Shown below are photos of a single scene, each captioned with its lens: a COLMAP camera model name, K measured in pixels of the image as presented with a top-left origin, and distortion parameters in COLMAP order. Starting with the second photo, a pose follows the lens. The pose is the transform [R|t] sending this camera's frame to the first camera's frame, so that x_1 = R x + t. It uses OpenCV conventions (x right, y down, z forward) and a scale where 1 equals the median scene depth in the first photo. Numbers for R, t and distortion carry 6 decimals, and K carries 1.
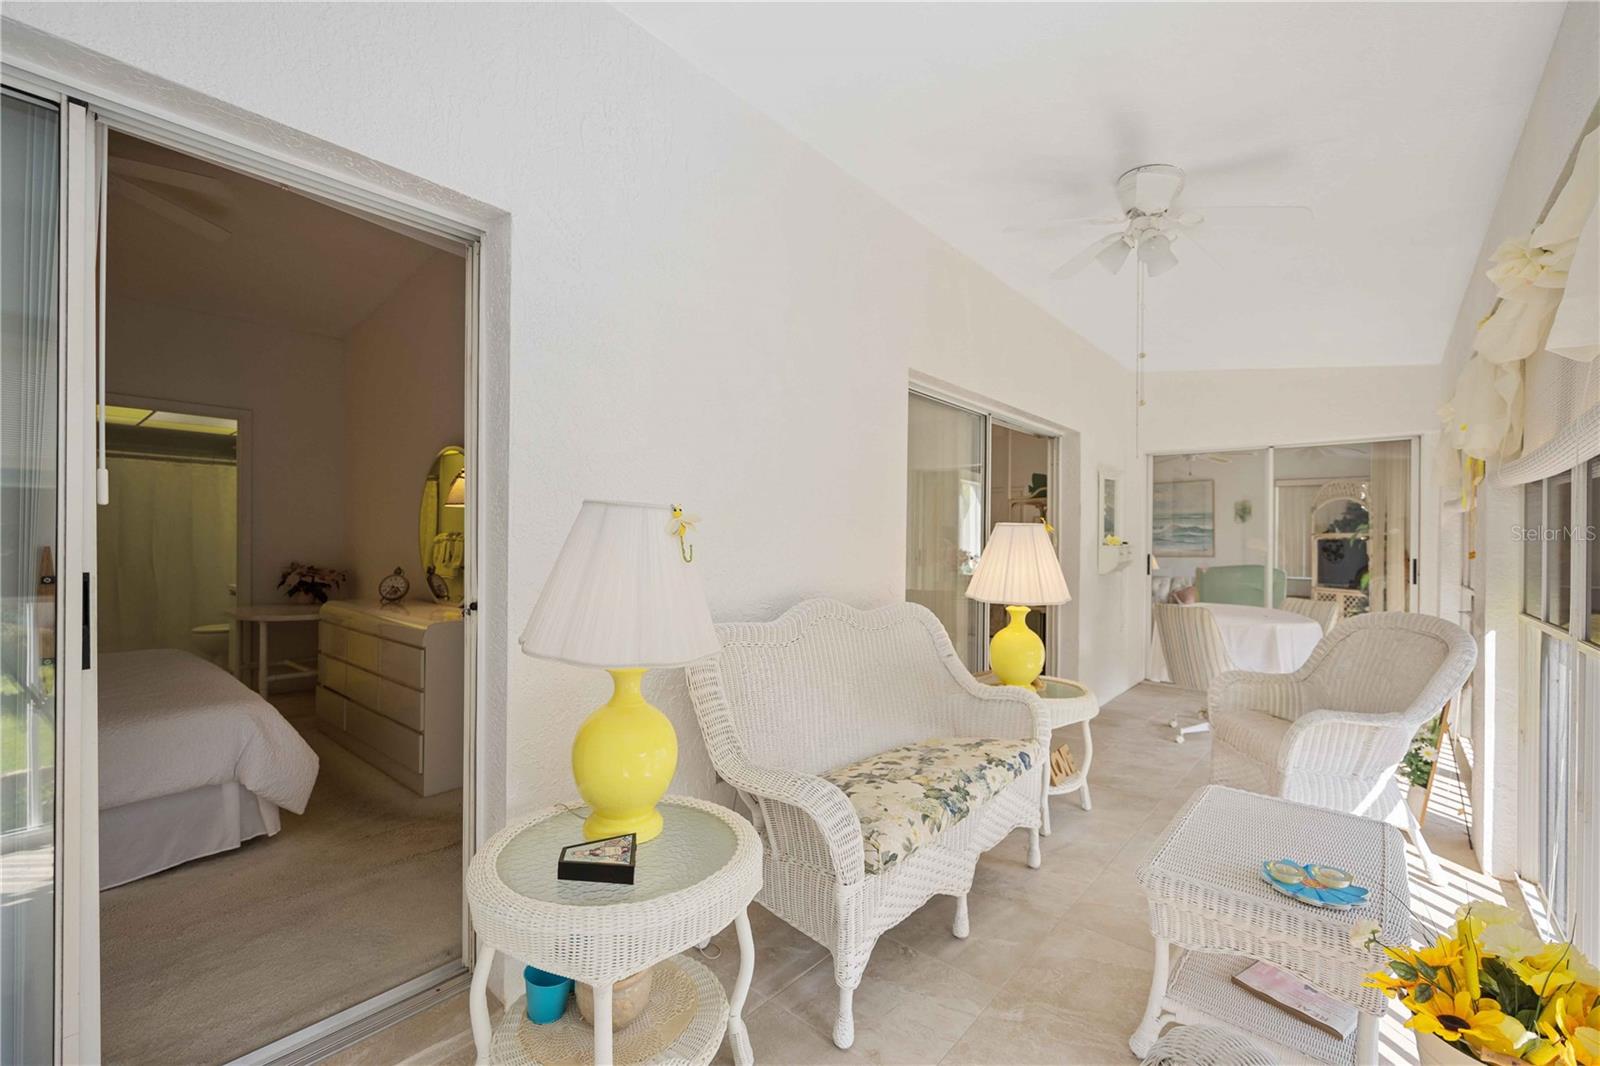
lens RADIAL K [[668.4, 0, 803.8], [0, 668.4, 538.6], [0, 0, 1]] dist [0.002258, 0.002198]
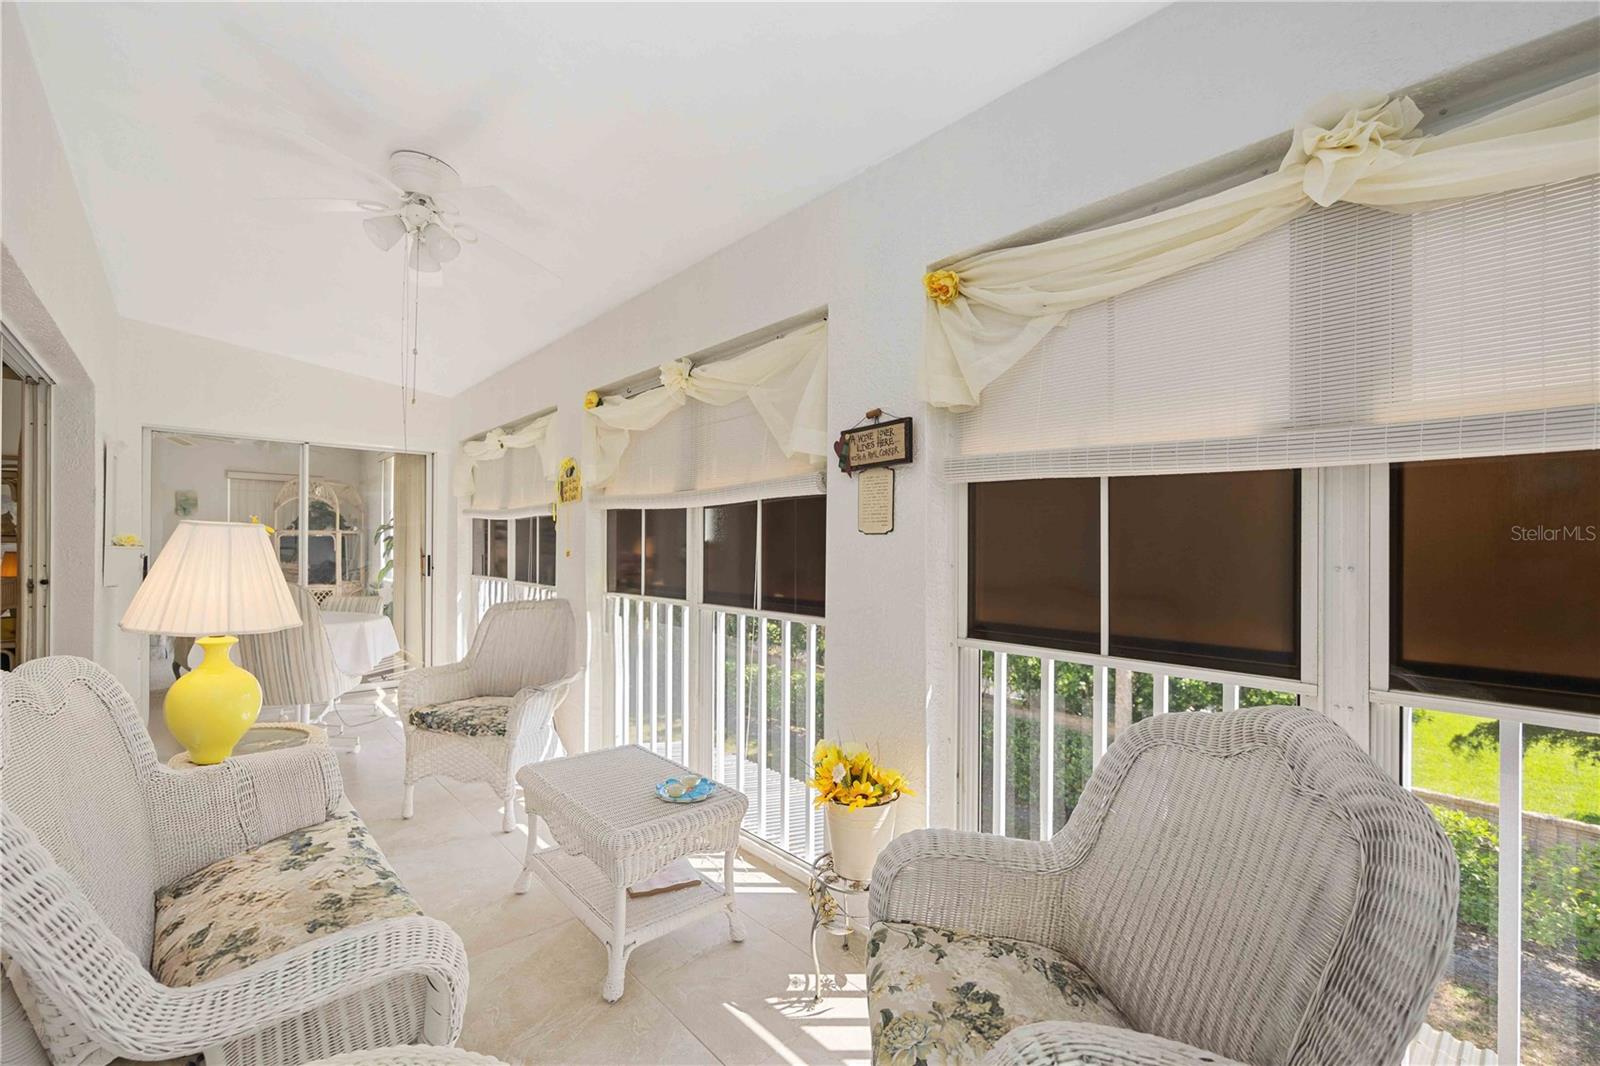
lens RADIAL K [[668.4, 0, 807.3], [0, 668.4, 545.0], [0, 0, 1]] dist [0.002258, 0.002198]
pose [[0.122109, -0.004316, 0.992507, -0.320754], [-0.016342, 0.999846, 0.006358, -0.014313], [-0.992382, -0.016996, 0.122020, 0.286794]]
